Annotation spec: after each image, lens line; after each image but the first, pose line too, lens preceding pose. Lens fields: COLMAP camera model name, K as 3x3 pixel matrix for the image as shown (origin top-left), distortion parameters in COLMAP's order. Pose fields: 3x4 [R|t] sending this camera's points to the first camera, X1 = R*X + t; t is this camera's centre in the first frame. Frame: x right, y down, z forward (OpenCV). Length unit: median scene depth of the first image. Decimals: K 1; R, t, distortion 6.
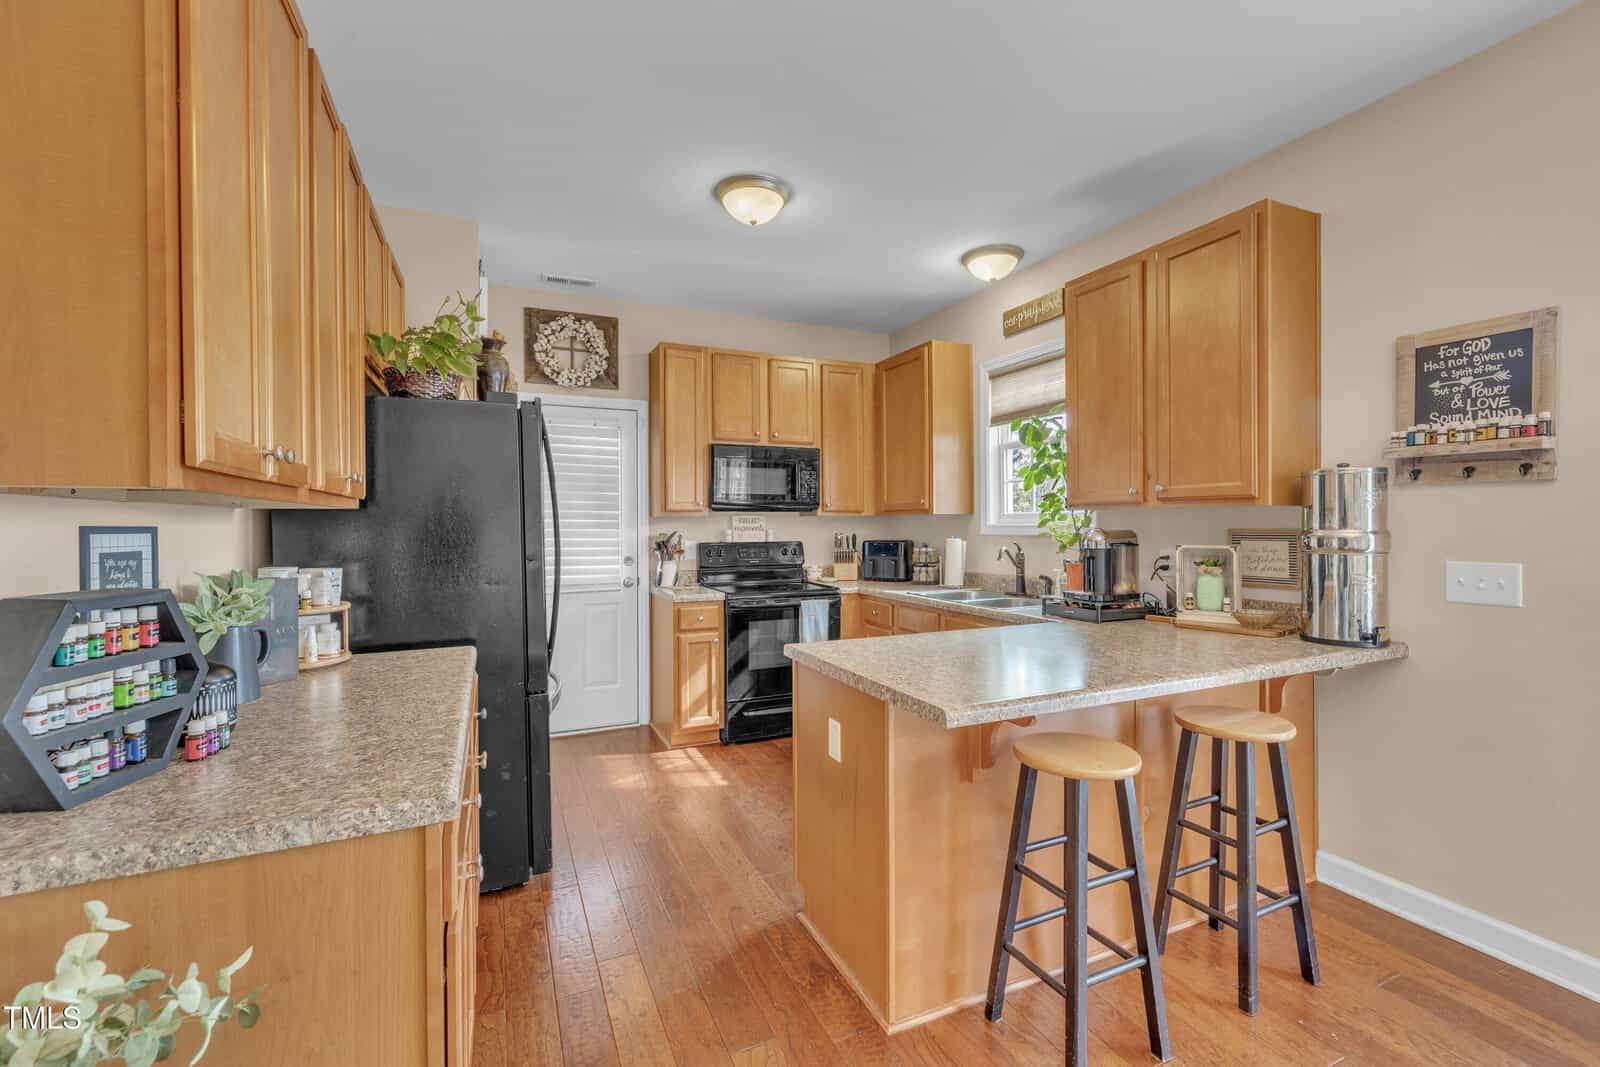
lens RADIAL K [[679.3, 0, 800.5], [0, 679.3, 528.7], [0, 0, 1]] dist [0.001046, 0.000020]
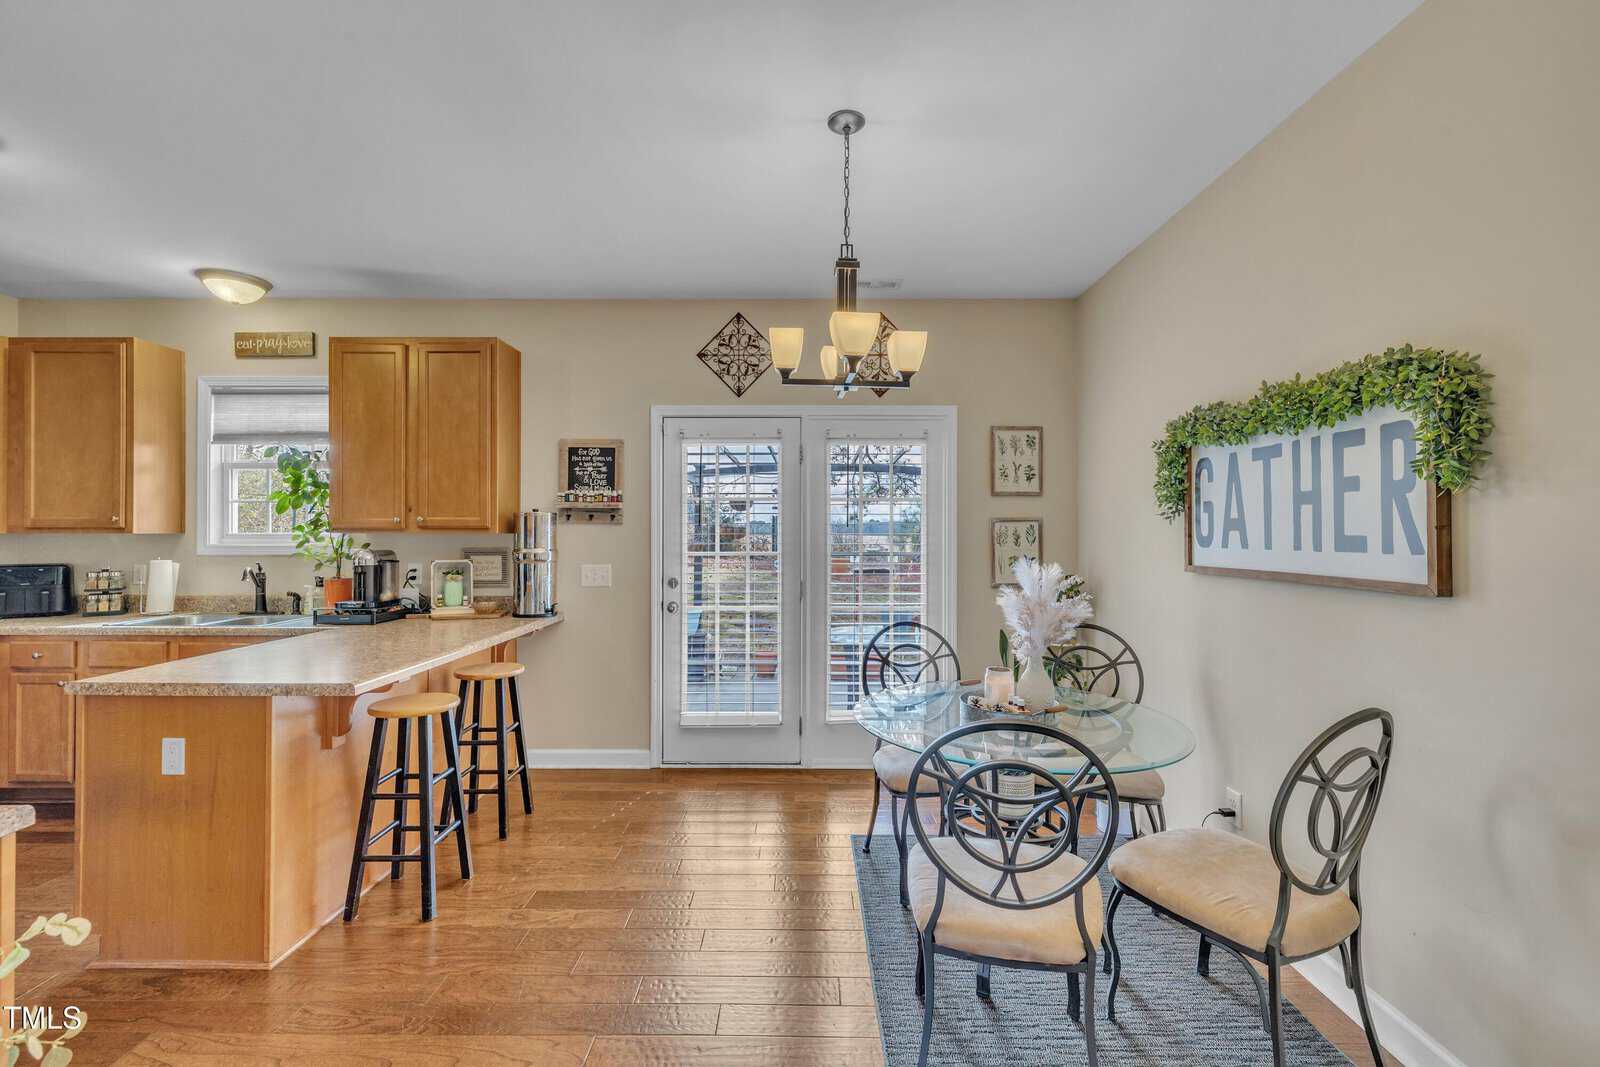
lens RADIAL K [[679.3, 0, 800.5], [0, 679.3, 528.7], [0, 0, 1]] dist [0.001046, 0.000020]
pose [[0.414872, 0.012490, 0.909794, -0.371965], [0.004399, 0.999867, -0.015732, -0.014705], [-0.909869, 0.010529, 0.414762, -0.236961]]
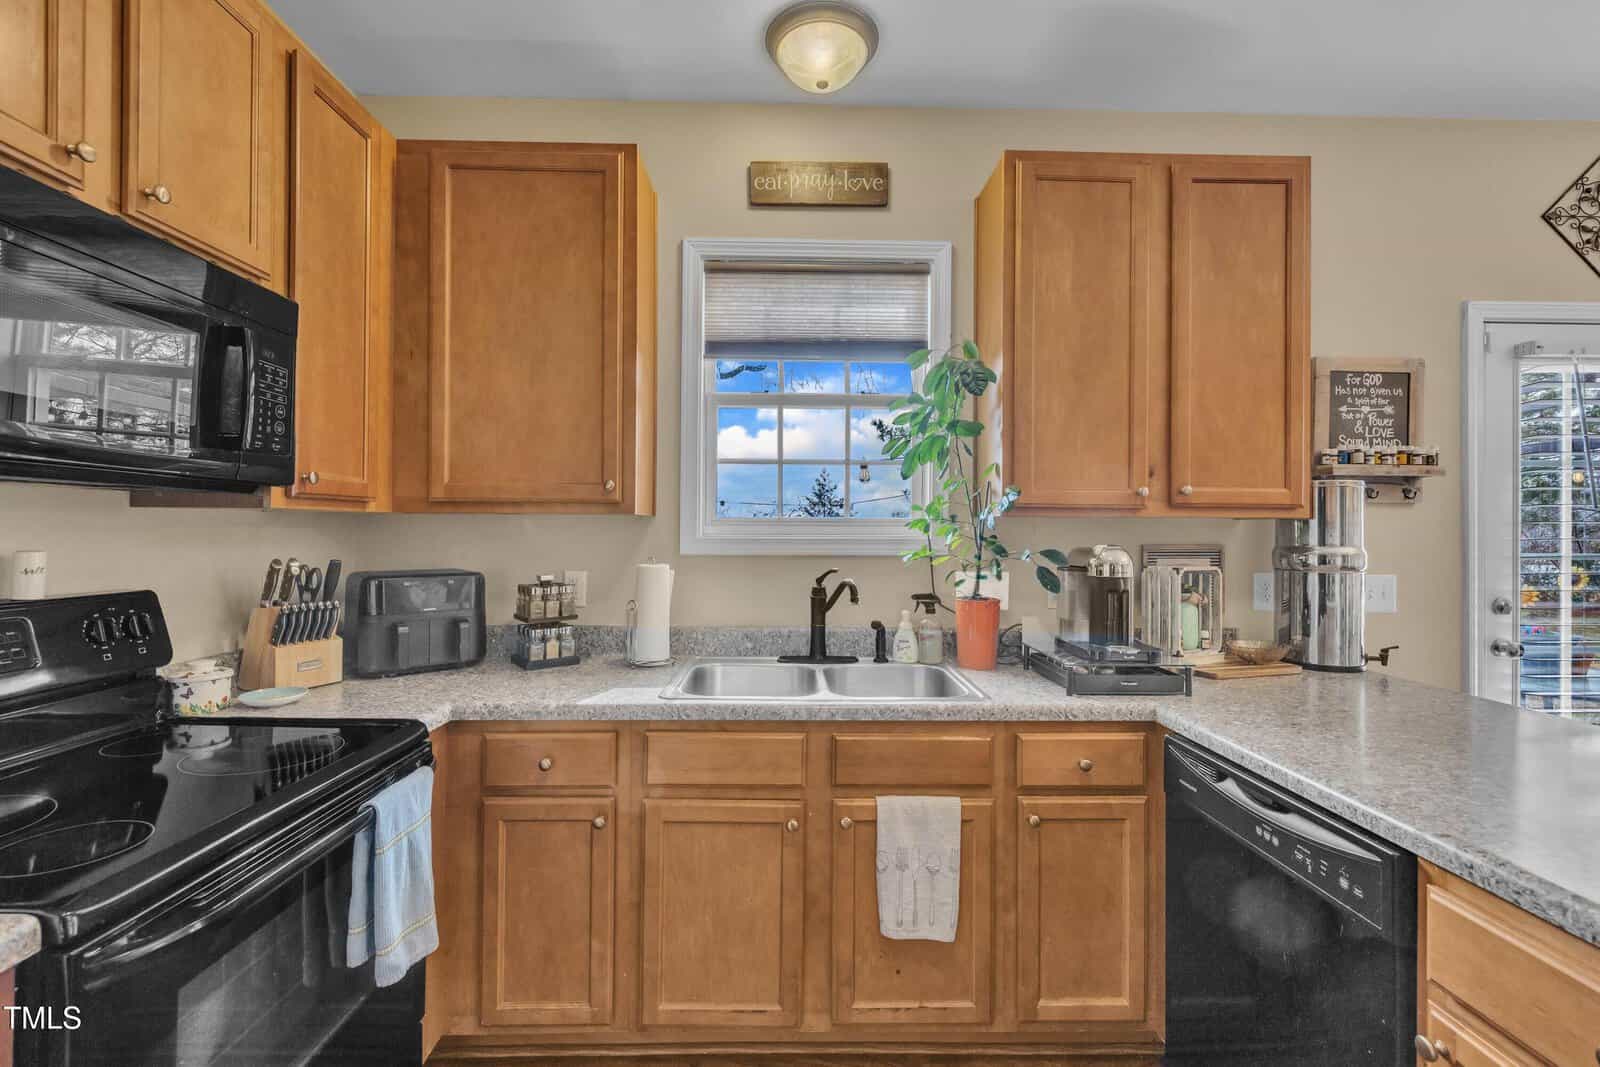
lens RADIAL K [[679.3, 0, 800.5], [0, 679.3, 528.7], [0, 0, 1]] dist [0.001046, 0.000020]
pose [[0.390726, 0.011049, 0.920441, -0.285842], [-0.000537, 0.999931, -0.011775, -0.009202], [-0.920507, 0.004107, 0.390704, 1.058573]]
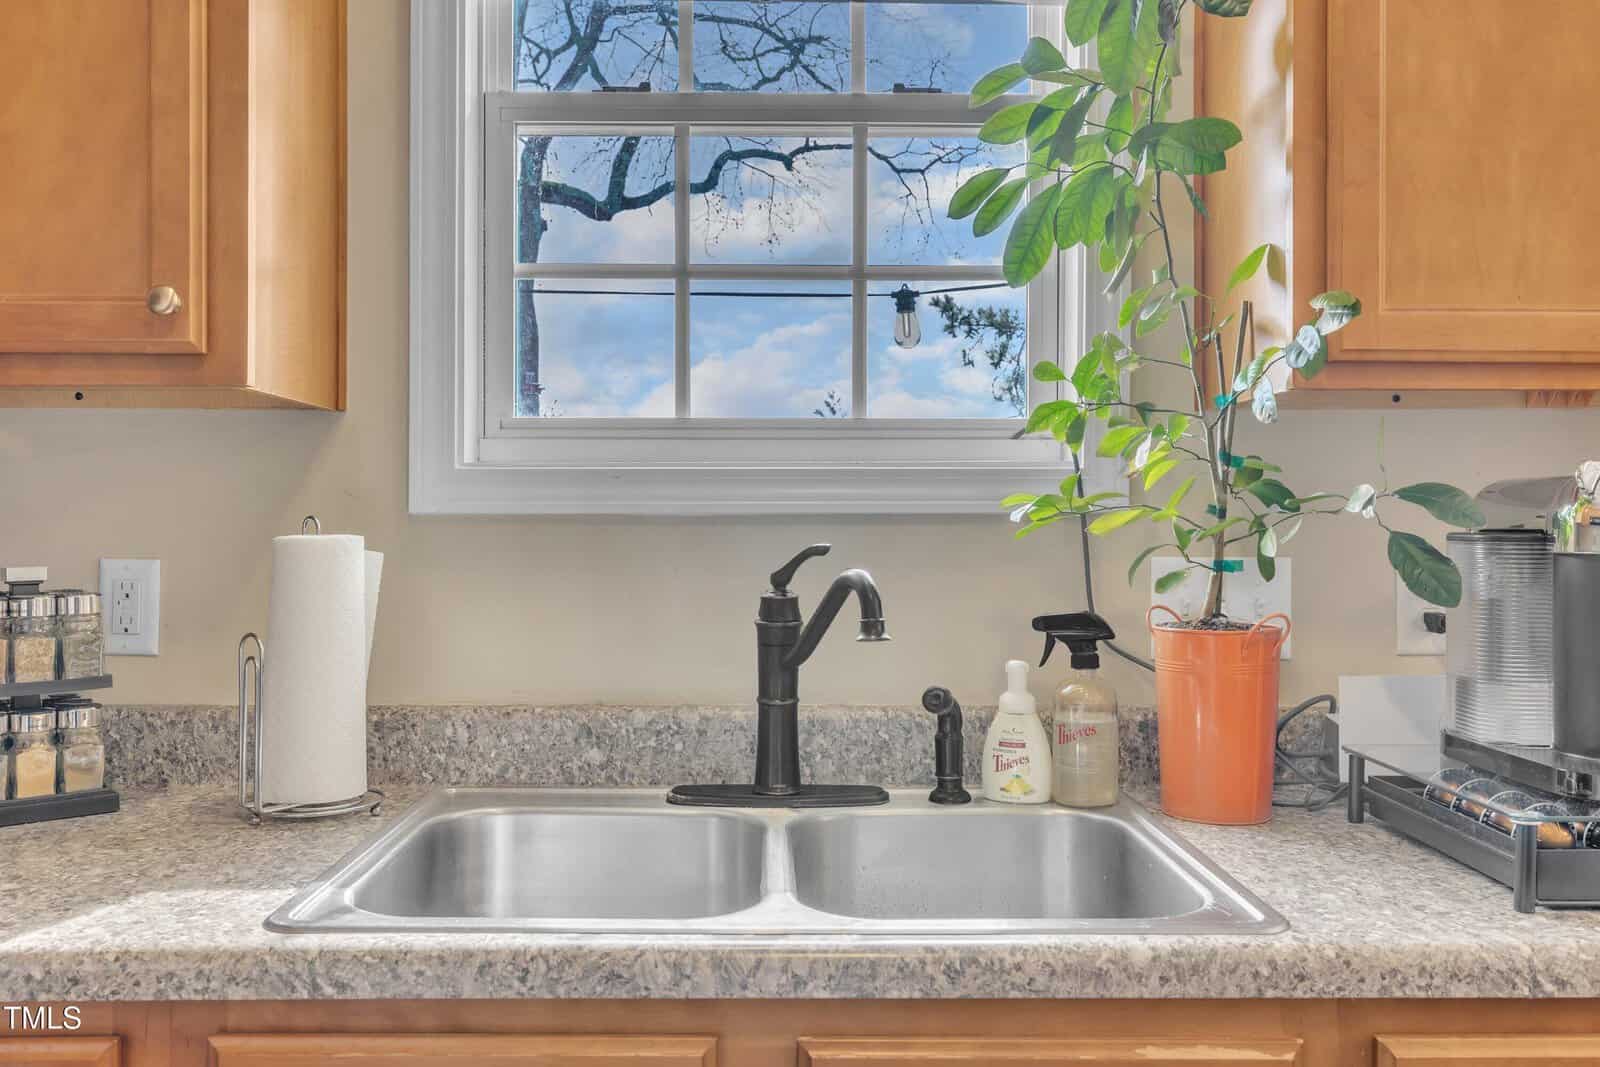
lens RADIAL K [[1239.0, 0, 800.0], [0, 1239.0, 533.5], [0, 0, 1]] dist [0.004819, 0.001166]
pose [[0.393469, 0.006800, 0.919313, -0.039564], [0.003972, 0.999951, -0.009097, 0.025831], [-0.919329, 0.007231, 0.393423, 1.129653]]
